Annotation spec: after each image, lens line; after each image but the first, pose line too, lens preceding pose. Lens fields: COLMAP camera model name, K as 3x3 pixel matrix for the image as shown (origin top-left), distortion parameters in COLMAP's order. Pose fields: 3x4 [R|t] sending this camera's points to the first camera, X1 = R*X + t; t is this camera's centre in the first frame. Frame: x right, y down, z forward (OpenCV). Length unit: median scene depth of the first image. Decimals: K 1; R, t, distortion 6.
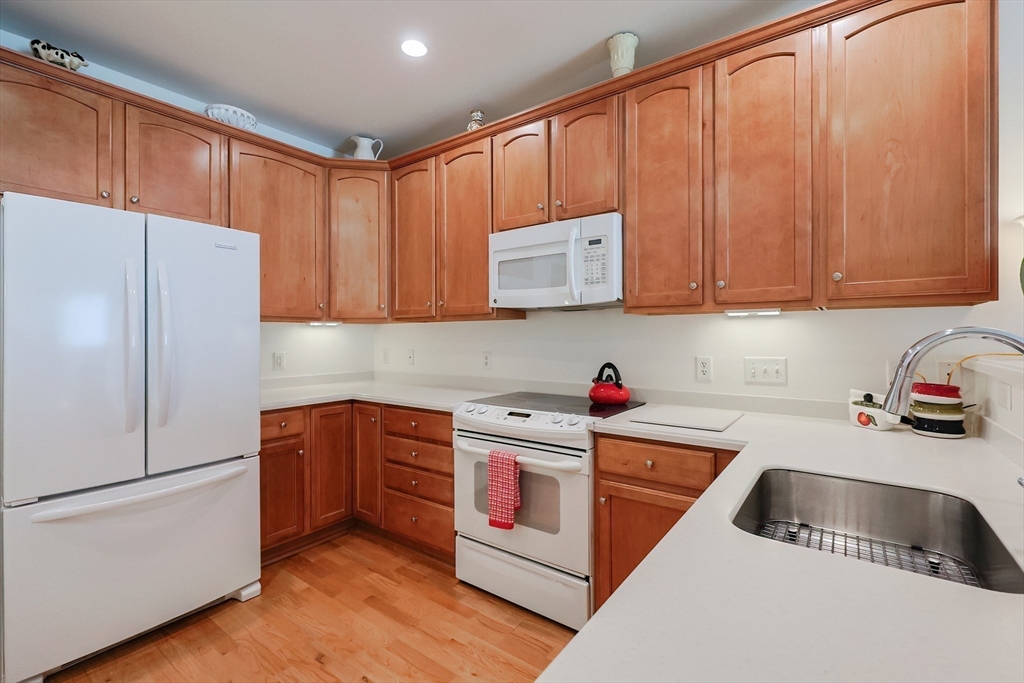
lens RADIAL K [[435.1, 0, 512.5], [0, 435.1, 339.4], [0, 0, 1]] dist [0.001196, 0.000490]
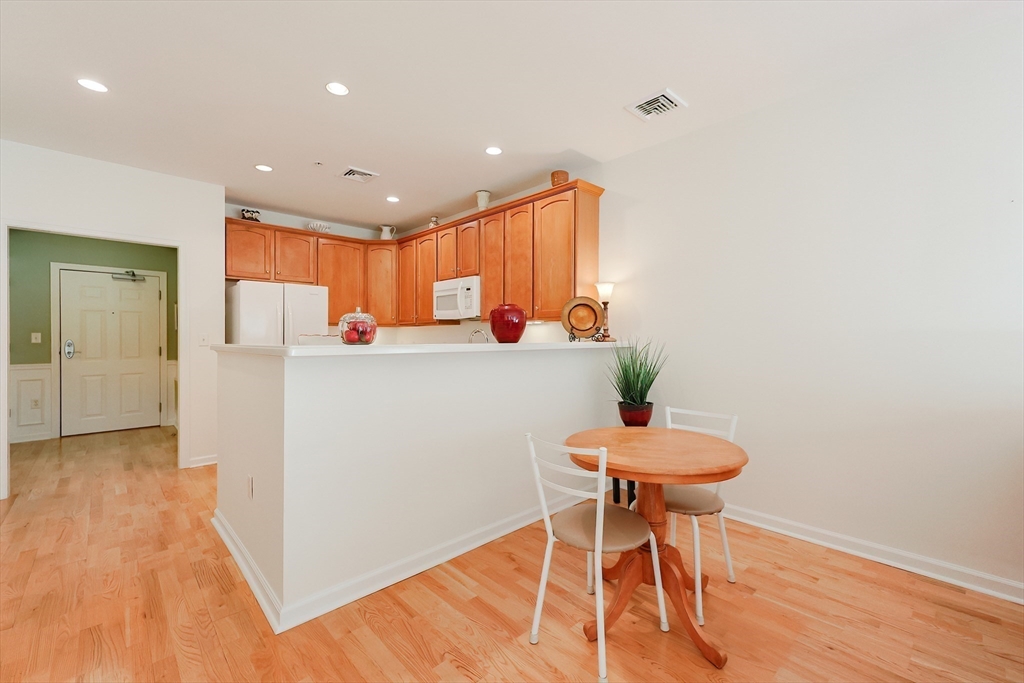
lens RADIAL K [[429.2, 0, 509.7], [0, 429.2, 333.5], [0, 0, 1]] dist [0.014455, 0.000019]
pose [[0.979724, 0.001534, -0.200344, 0.751223], [-0.003839, 0.999931, -0.011115, 0.014093], [0.200313, 0.011658, 0.979663, -0.940885]]
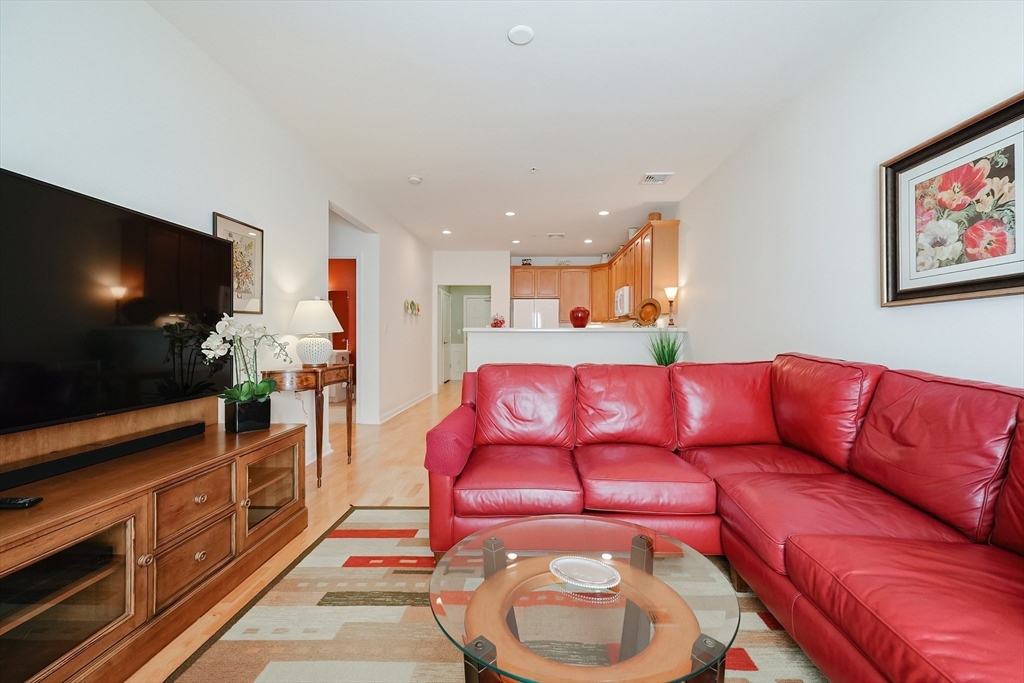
lens RADIAL K [[420.3, 0, 524.8], [0, 420.3, 336.2], [0, 0, 1]] dist [0.012423, 0.000055]
pose [[0.563476, 0.003171, -0.826126, 2.152679], [-0.006742, 0.999977, -0.000760, 0.074429], [0.826105, 0.005998, 0.563485, -1.232122]]
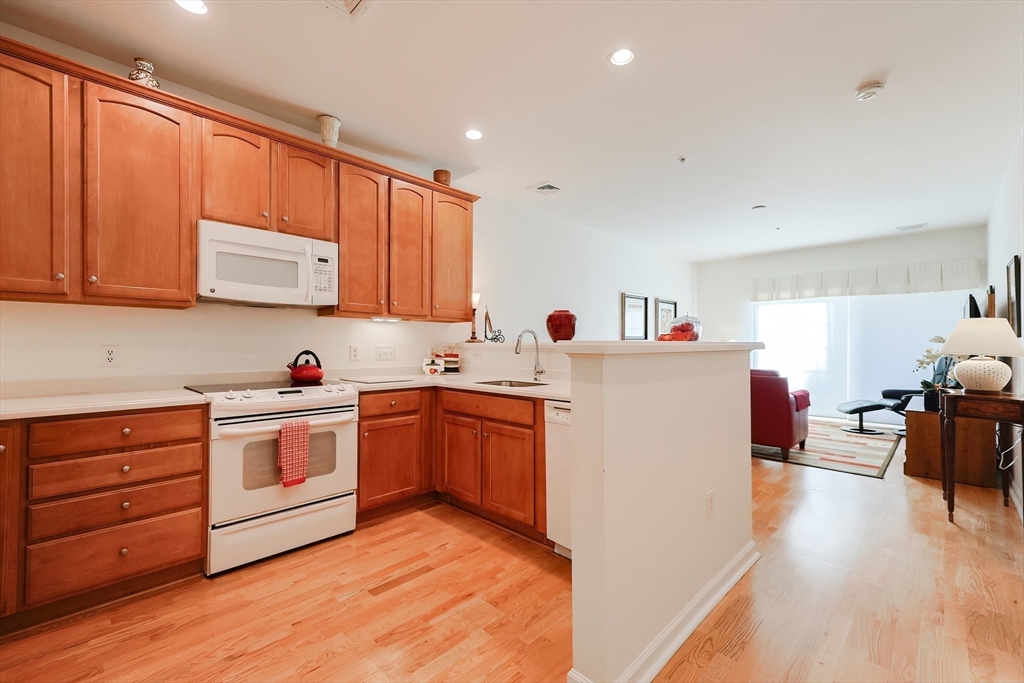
lens RADIAL K [[433.2, 0, 511.7], [0, 433.2, 343.2], [0, 0, 1]] dist [0.012364, -0.000032]
pose [[0.156509, 0.008933, 0.987636, -0.984492], [0.000342, 0.999959, -0.009099, 0.044719], [-0.987676, 0.001762, 0.156500, 0.189813]]
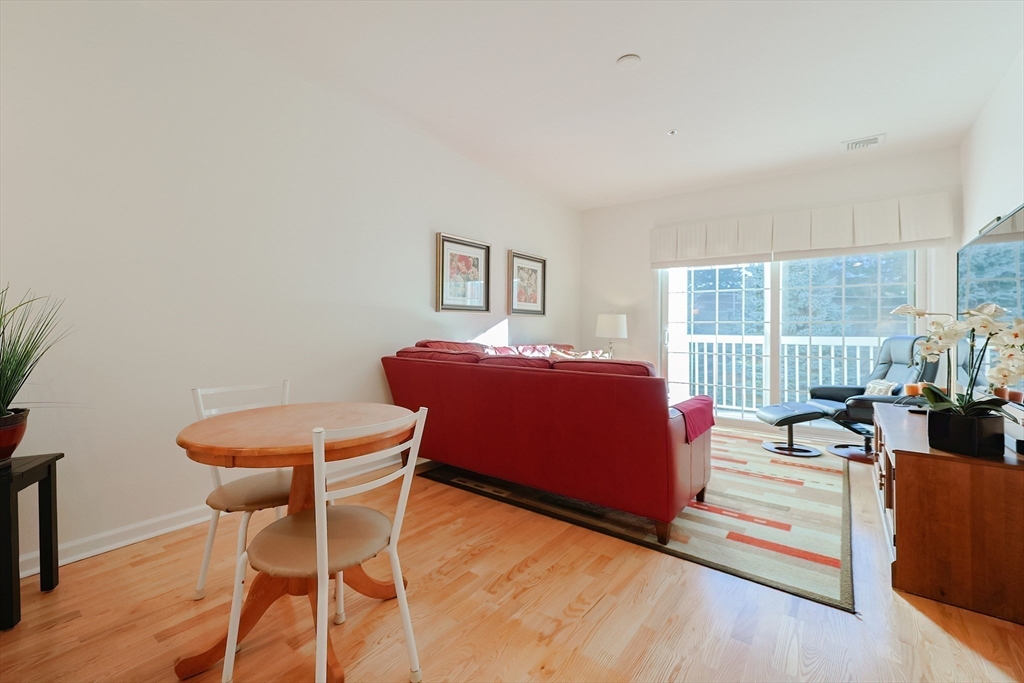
lens RADIAL K [[424.2, 0, 515.0], [0, 424.2, 337.5], [0, 0, 1]] dist [0.014998, 0.000192]
pose [[0.029535, -0.014069, 0.999465, 0.200719], [-0.003246, 0.999894, 0.014171, 0.079456], [-0.999558, -0.003663, 0.029486, -0.418855]]
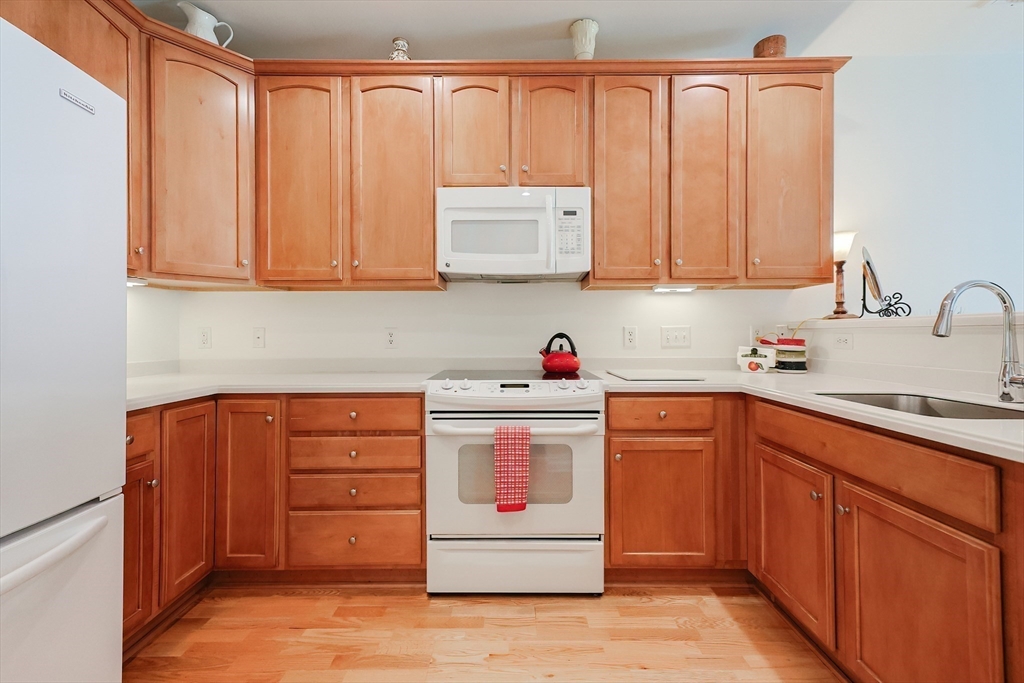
lens RADIAL K [[429.2, 0, 509.7], [0, 429.2, 333.5], [0, 0, 1]] dist [0.014455, 0.000019]
pose [[0.815720, 0.001093, 0.578446, -0.476852], [0.003460, 0.999971, -0.006769, 0.062313], [-0.578437, 0.007523, 0.815692, 0.238518]]
